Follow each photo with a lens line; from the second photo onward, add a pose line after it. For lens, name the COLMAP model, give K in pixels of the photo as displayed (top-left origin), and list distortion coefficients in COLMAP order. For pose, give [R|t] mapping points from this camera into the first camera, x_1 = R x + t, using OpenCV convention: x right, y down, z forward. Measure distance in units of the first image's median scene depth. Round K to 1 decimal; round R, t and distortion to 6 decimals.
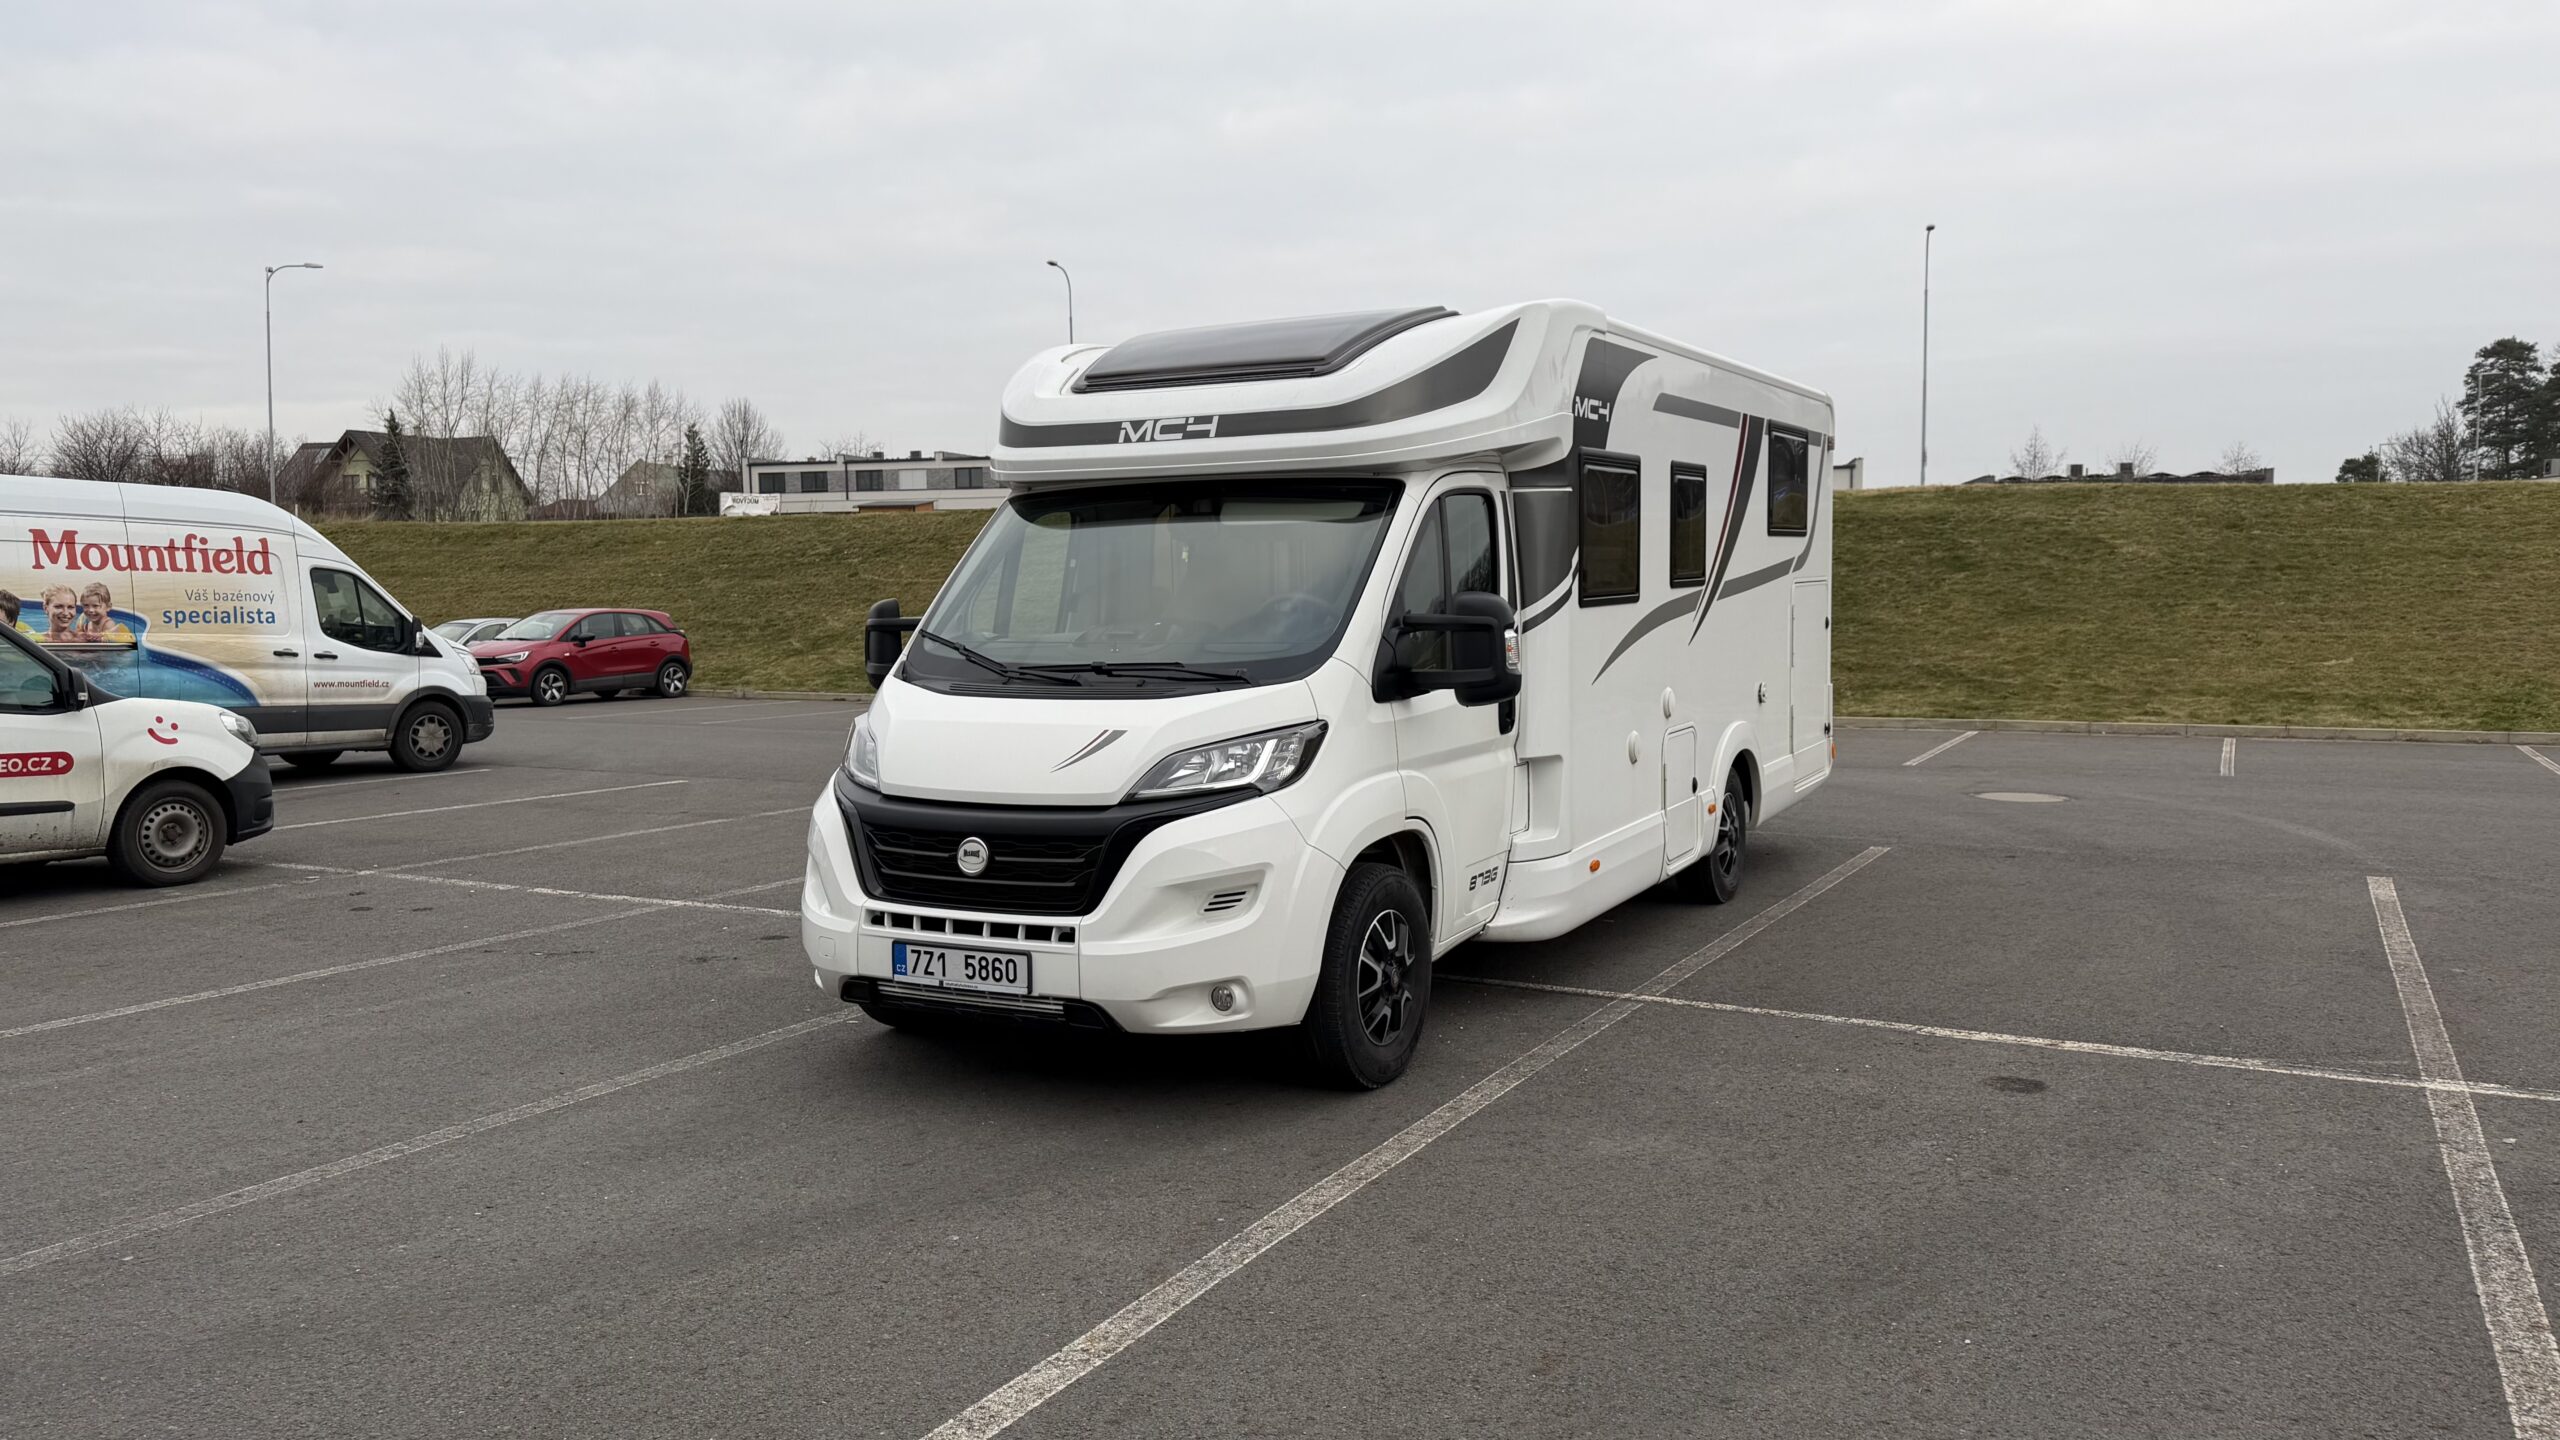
lens RADIAL K [[1798.8, 0, 1282.9], [0, 1798.8, 712.3], [0, 0, 1]] dist [0.082494, -0.124113]
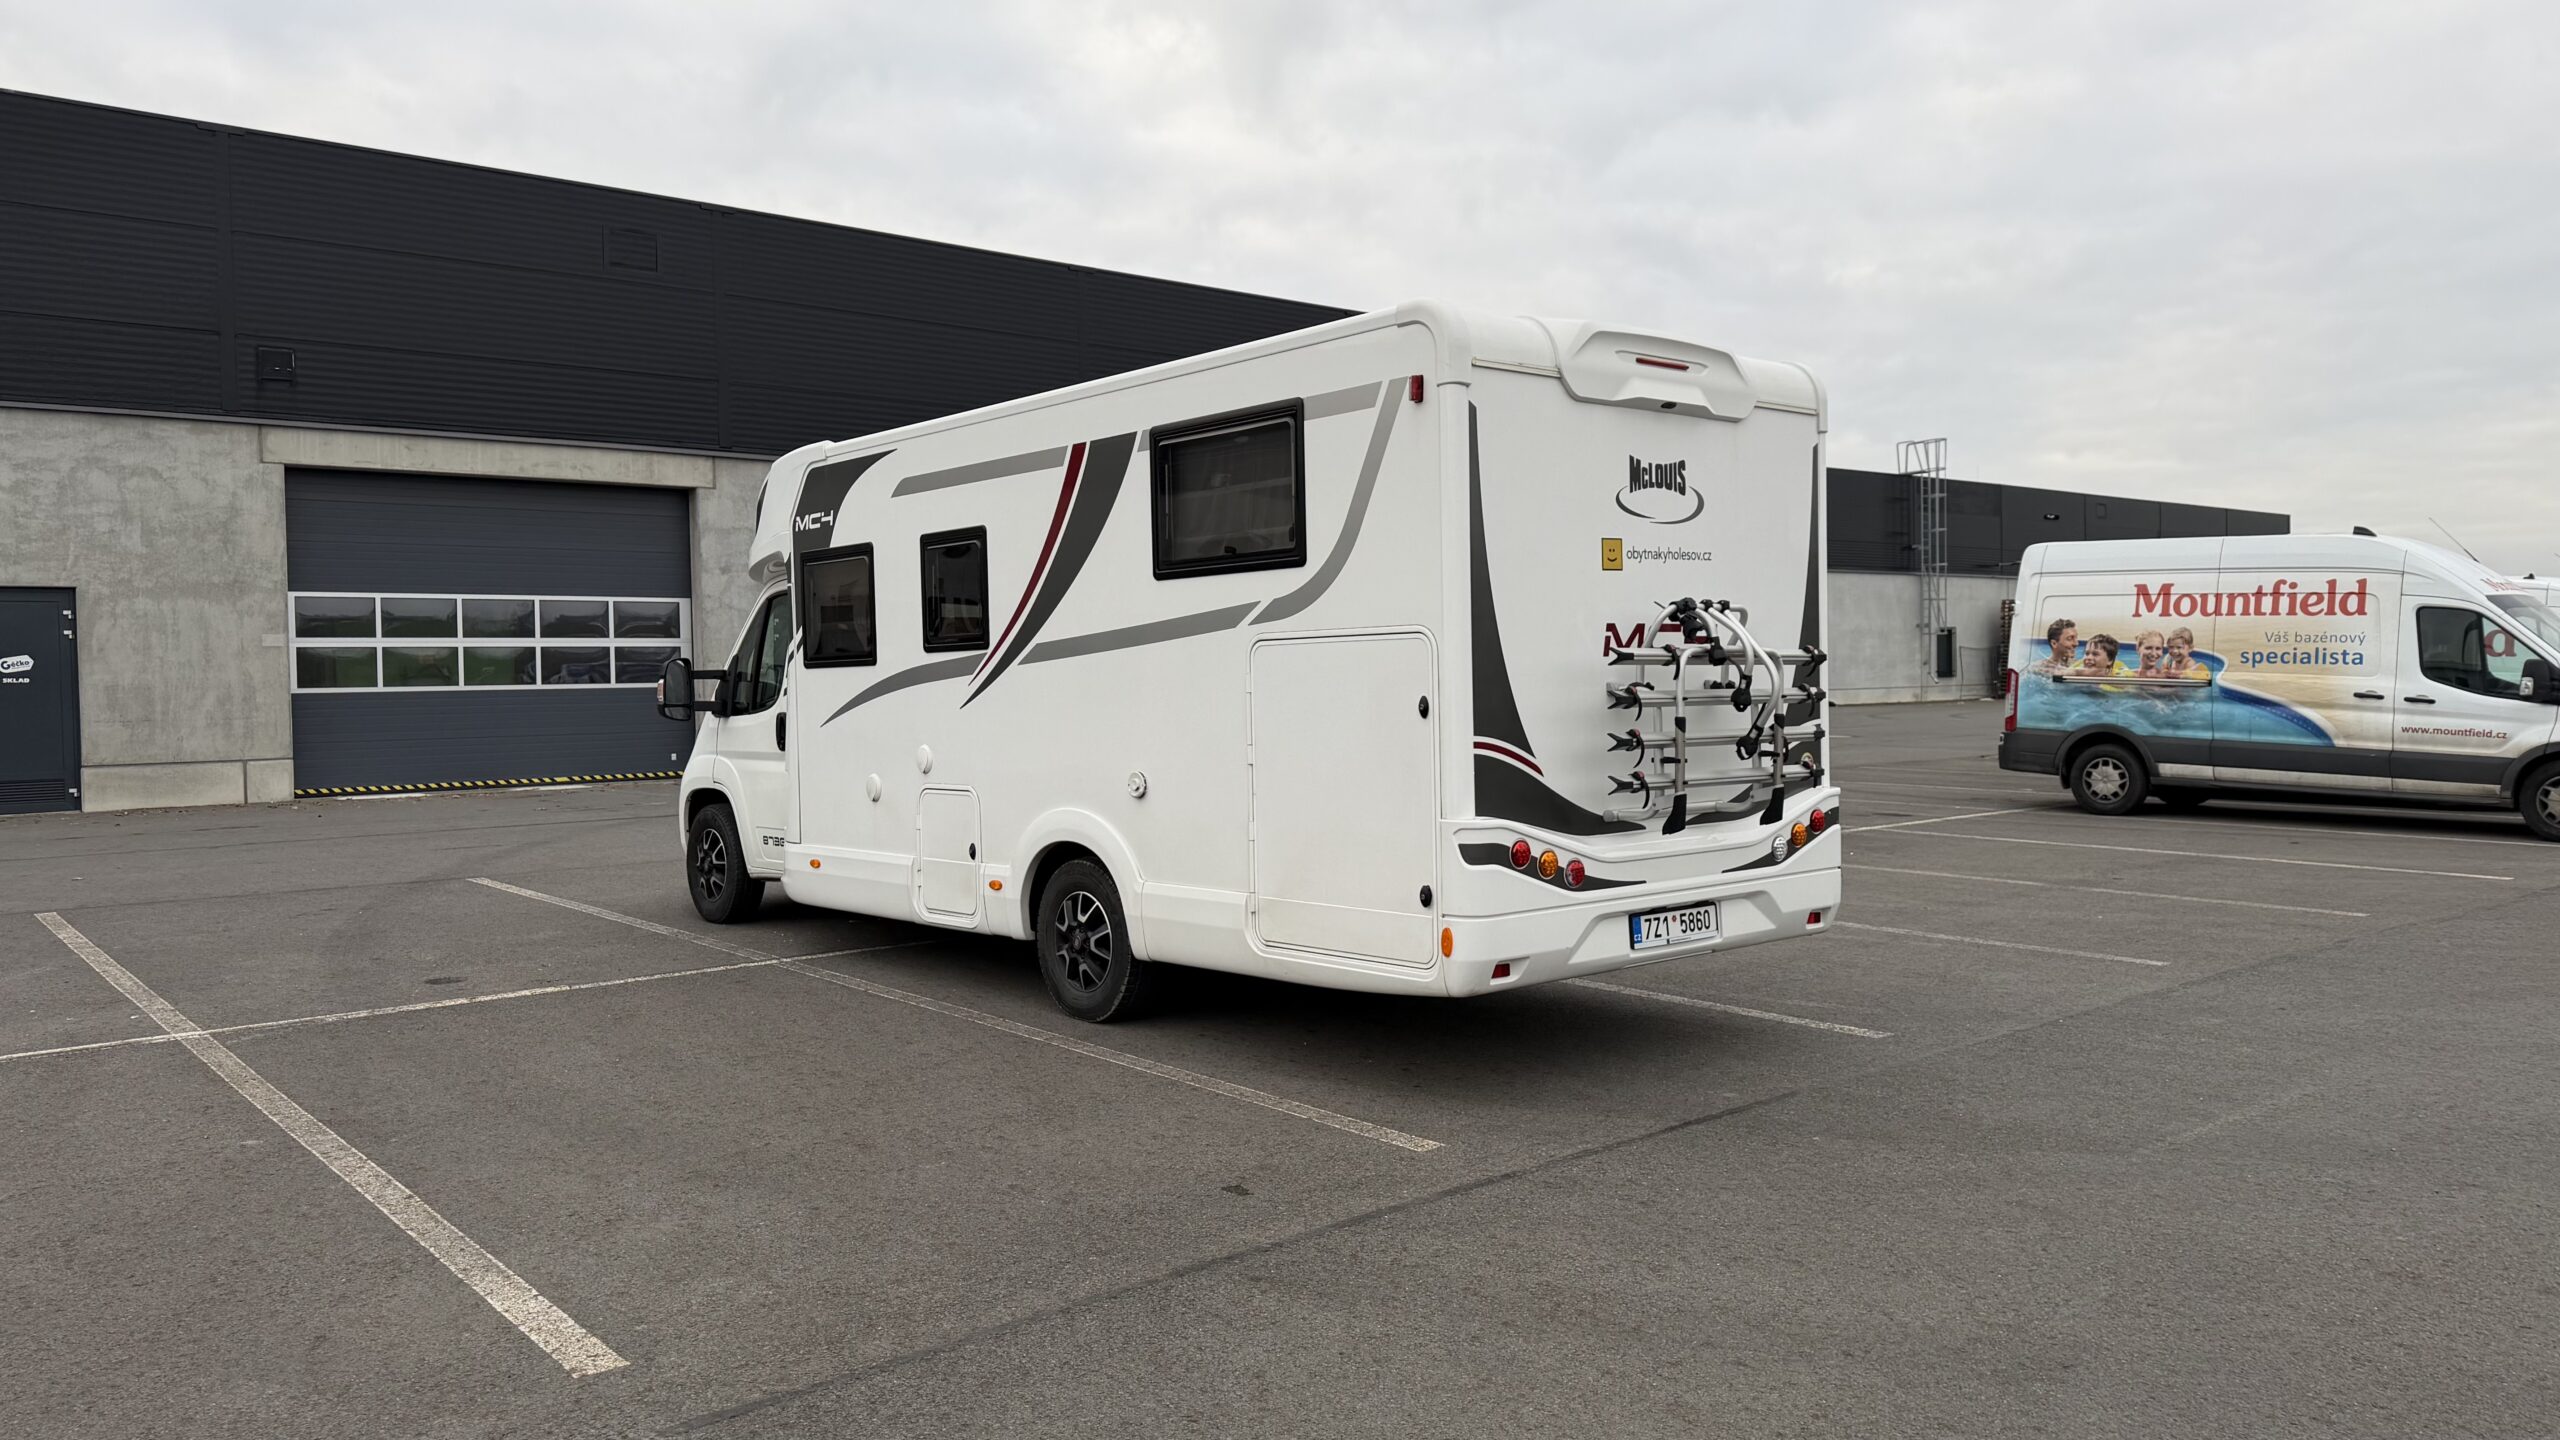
lens RADIAL K [[1798.8, 0, 1282.9], [0, 1798.8, 712.3], [0, 0, 1]] dist [0.082494, -0.124113]
pose [[-0.355498, 0.039523, -0.933841, 0.892190], [-0.047026, 0.997084, 0.060102, -0.084449], [0.933493, 0.065281, -0.352603, 1.234233]]
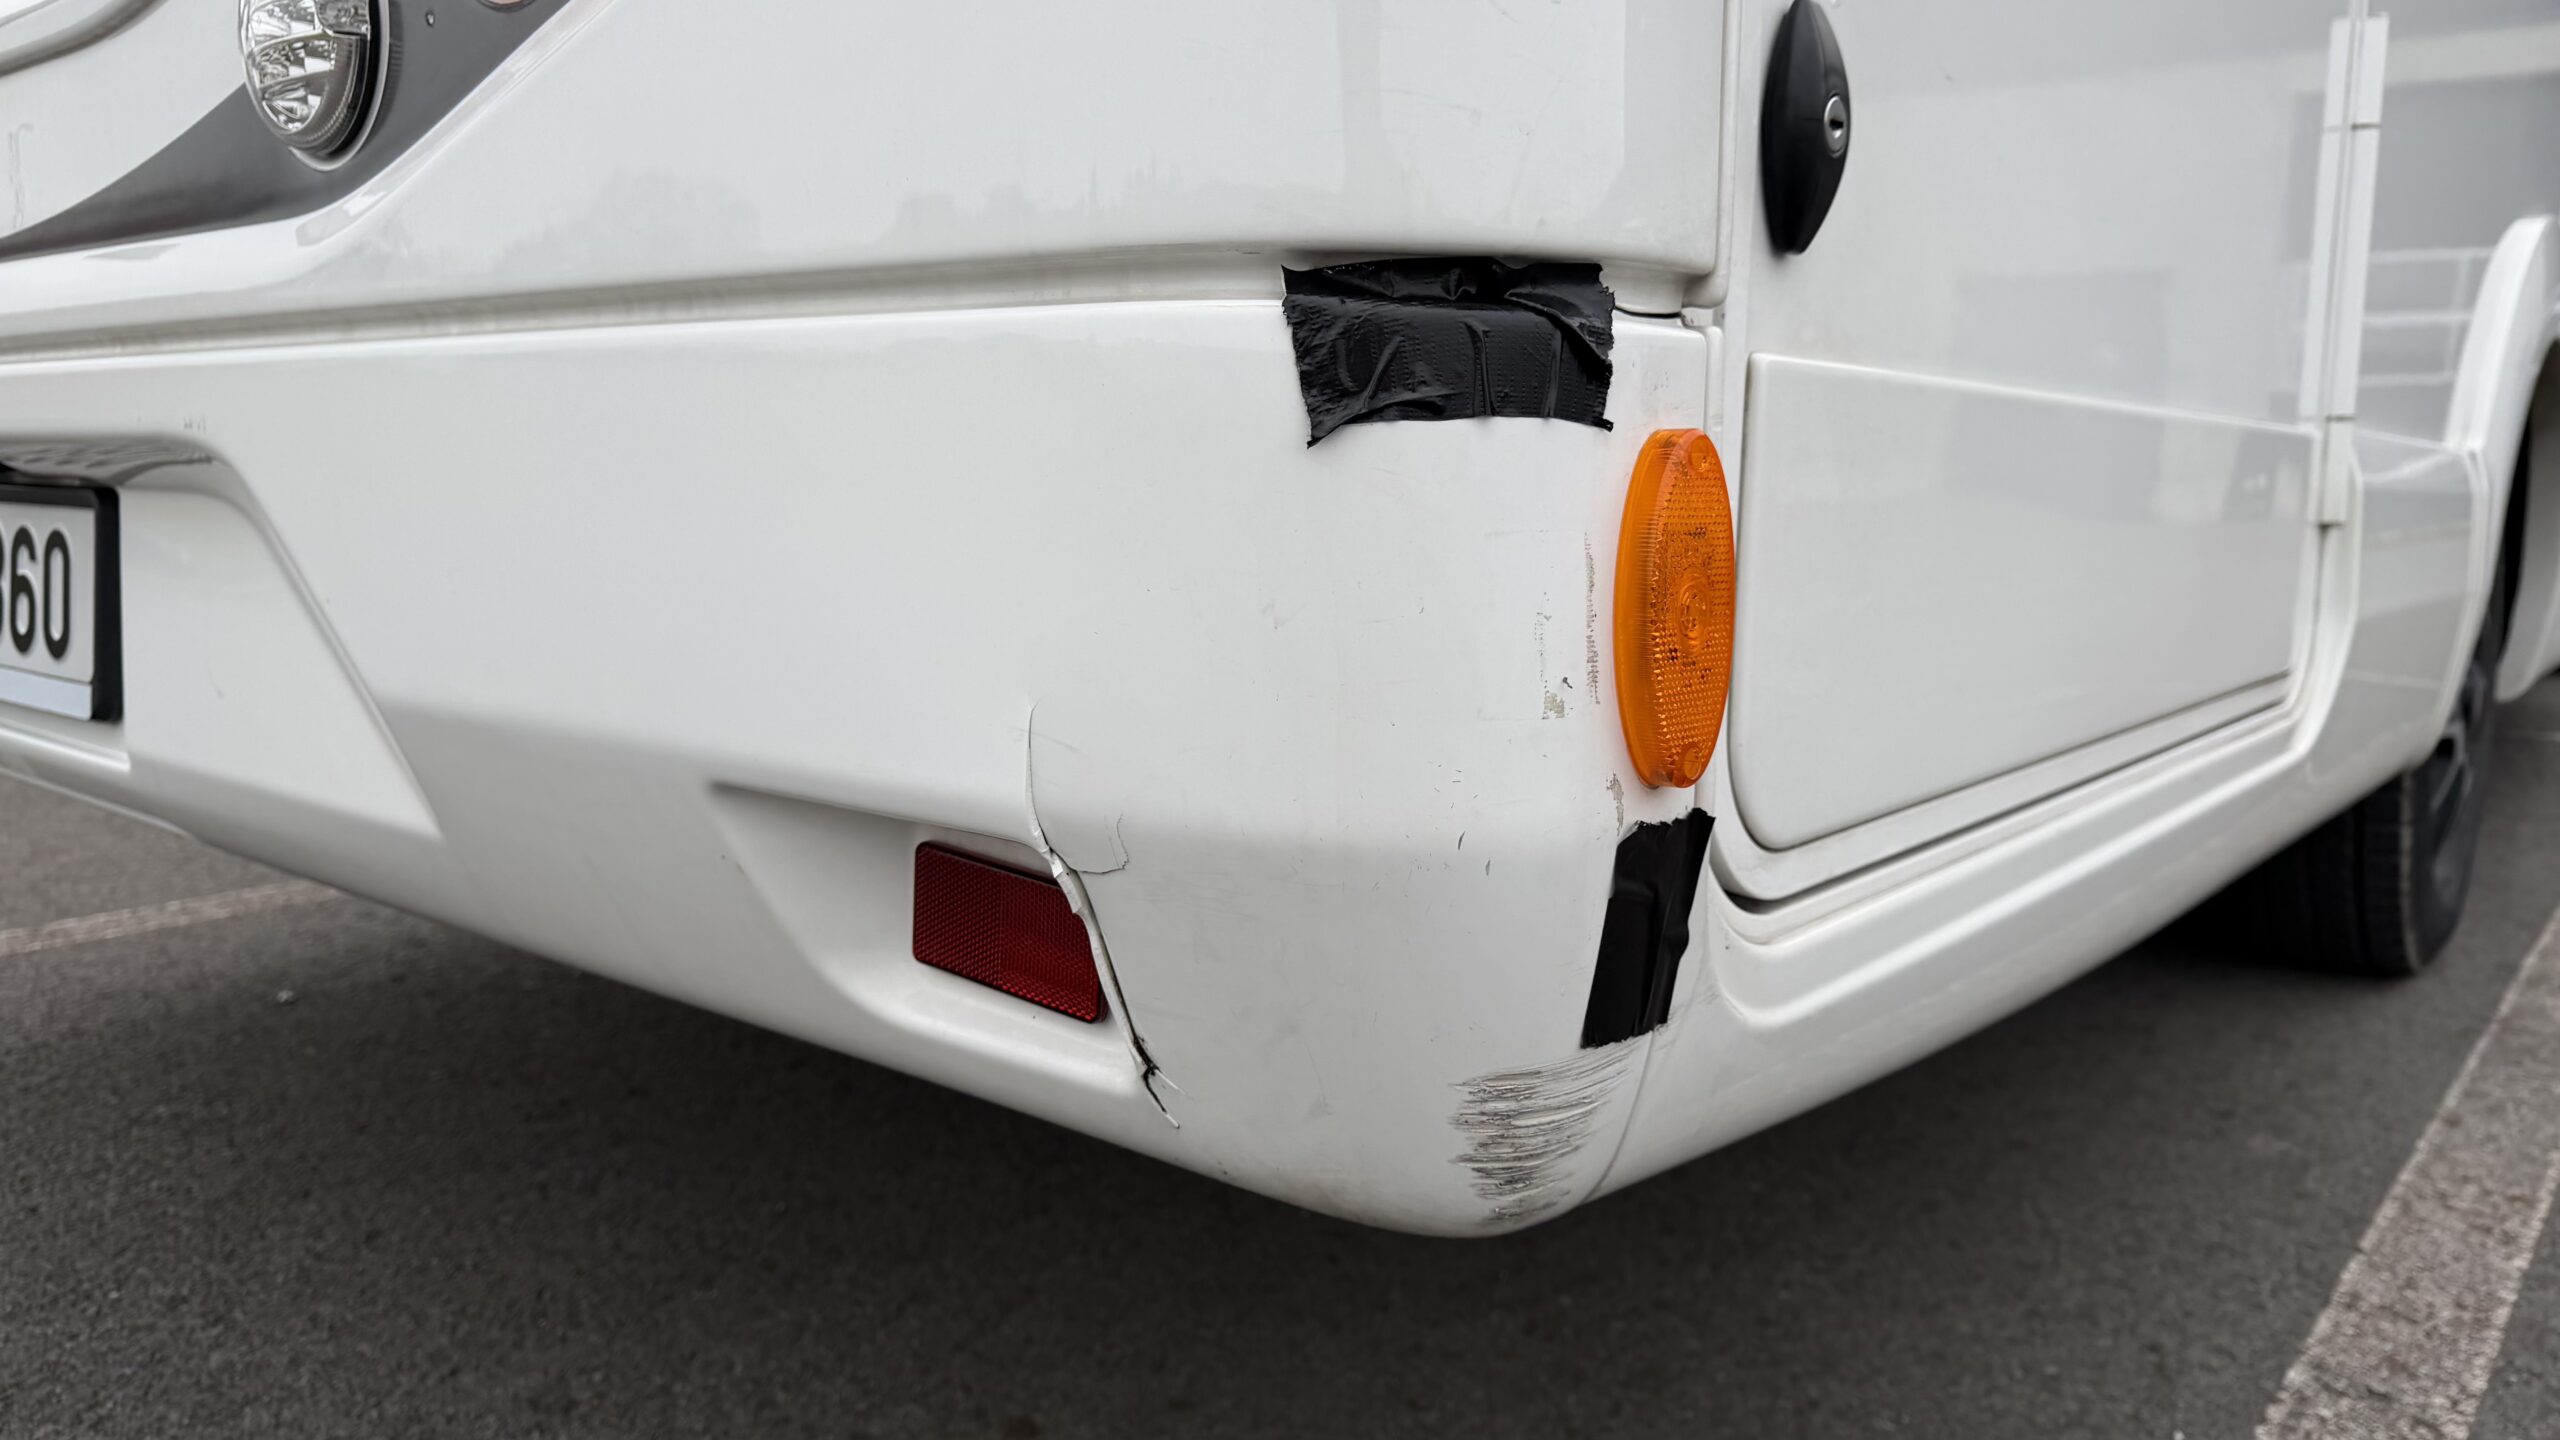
lens RADIAL K [[1798.8, 0, 1282.9], [0, 1798.8, 712.3], [0, 0, 1]] dist [0.082494, -0.124113]
pose [[-0.977422, -0.019391, 0.210403, 0.147057], [0.025243, 0.977932, 0.207393, 0.011516], [-0.209782, 0.208022, -0.955363, 1.225483]]
